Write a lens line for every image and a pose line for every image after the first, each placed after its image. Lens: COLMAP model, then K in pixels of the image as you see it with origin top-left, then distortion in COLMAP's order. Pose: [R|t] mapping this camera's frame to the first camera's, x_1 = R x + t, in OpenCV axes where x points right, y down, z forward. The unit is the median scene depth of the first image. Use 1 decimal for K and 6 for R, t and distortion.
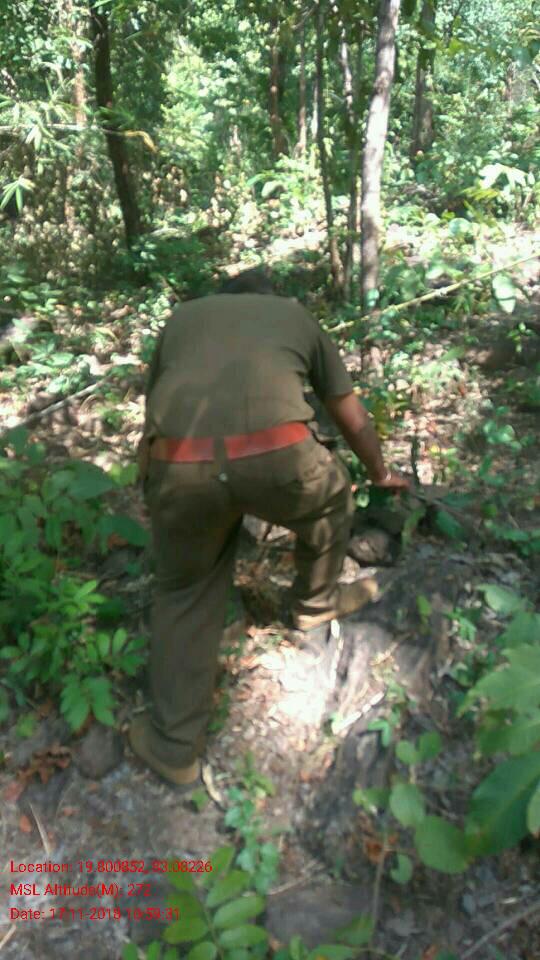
lens RADIAL K [[735.4, 0, 271.0], [0, 735.4, 491.6], [0, 0, 1]] dist [0.004976, 0.001806]
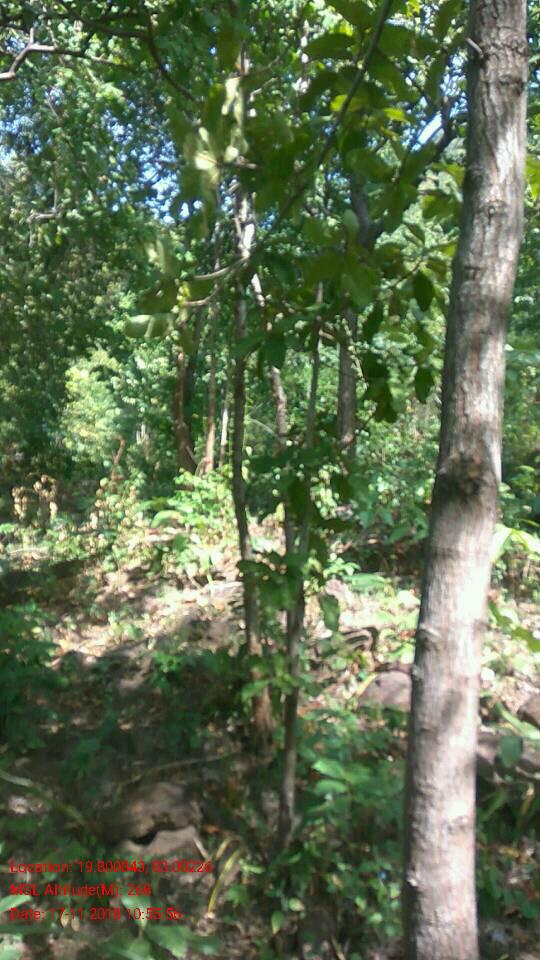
lens RADIAL K [[729.4, 0, 272.0], [0, 729.4, 483.2], [0, 0, 1]] dist [0.137780, -0.195122]
pose [[0.991009, 0.048770, 0.124588, 0.011418], [0.000354, 0.930238, -0.366955, -0.142566], [-0.133793, 0.363700, 0.921858, 0.241875]]
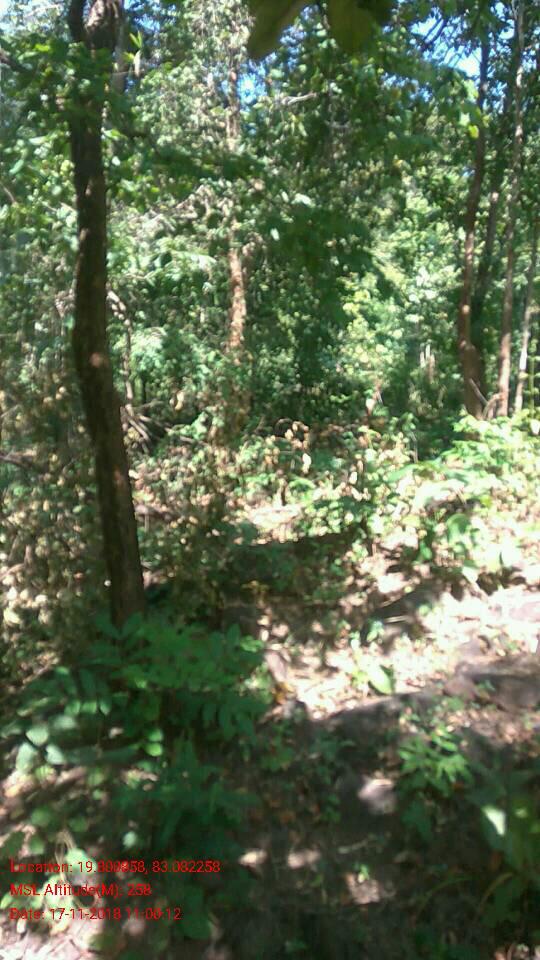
lens RADIAL K [[729.4, 0, 272.0], [0, 729.4, 483.2], [0, 0, 1]] dist [0.137780, -0.195122]
pose [[0.965282, 0.049721, -0.256432, 0.018527], [-0.113727, 0.963782, -0.241226, -0.224762], [0.235151, 0.262015, 0.935977, 0.390192]]
